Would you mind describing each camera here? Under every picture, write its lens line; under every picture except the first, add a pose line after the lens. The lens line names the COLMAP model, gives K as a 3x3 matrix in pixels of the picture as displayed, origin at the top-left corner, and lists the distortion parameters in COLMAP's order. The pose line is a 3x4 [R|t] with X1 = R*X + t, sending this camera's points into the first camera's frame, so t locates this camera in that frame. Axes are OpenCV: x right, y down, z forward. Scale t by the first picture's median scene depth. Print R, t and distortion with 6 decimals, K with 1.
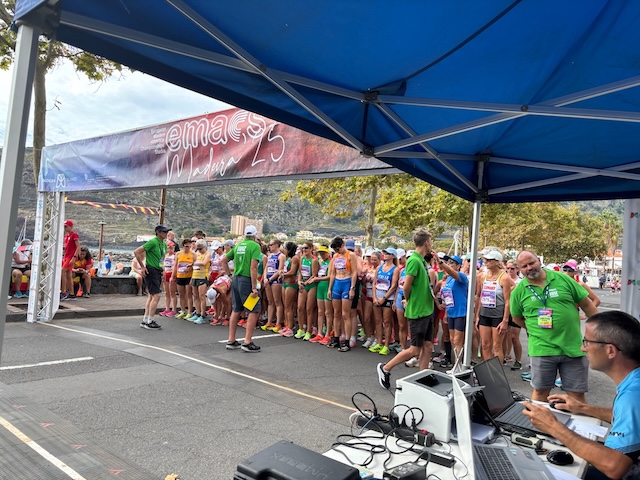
lens RADIAL K [[493.5, 0, 325.9], [0, 493.5, 242.3], [0, 0, 1]] dist [0.053872, -0.058148]
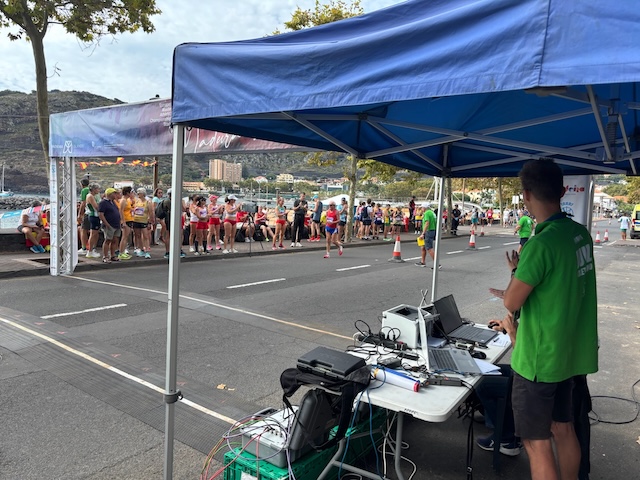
lens RADIAL K [[493.5, 0, 320.2], [0, 493.5, 243.1], [0, 0, 1]] dist [0.053872, -0.058148]
pose [[0.999296, -0.027885, 0.025080, -0.047287], [0.024735, 0.992687, 0.118160, -0.067430], [-0.028192, -0.117456, 0.992678, -0.273915]]
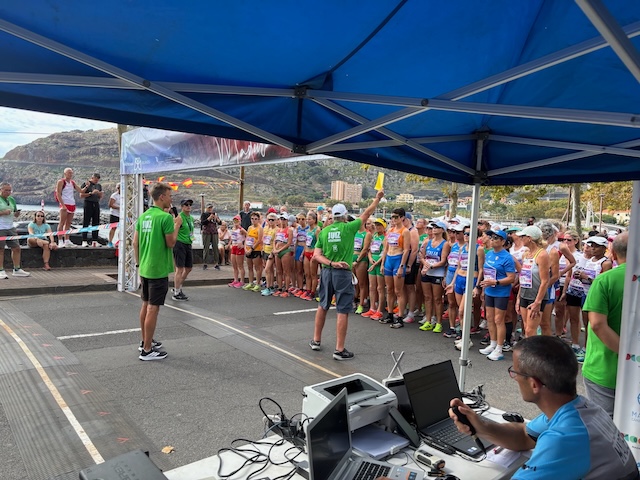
lens RADIAL K [[493.5, 0, 313.7], [0, 493.5, 241.2], [0, 0, 1]] dist [0.053872, -0.058148]
pose [[0.973840, -0.007400, -0.227114, 0.209540], [0.023404, 0.997421, 0.067855, -0.043569], [0.226026, -0.071396, 0.971501, 0.031508]]
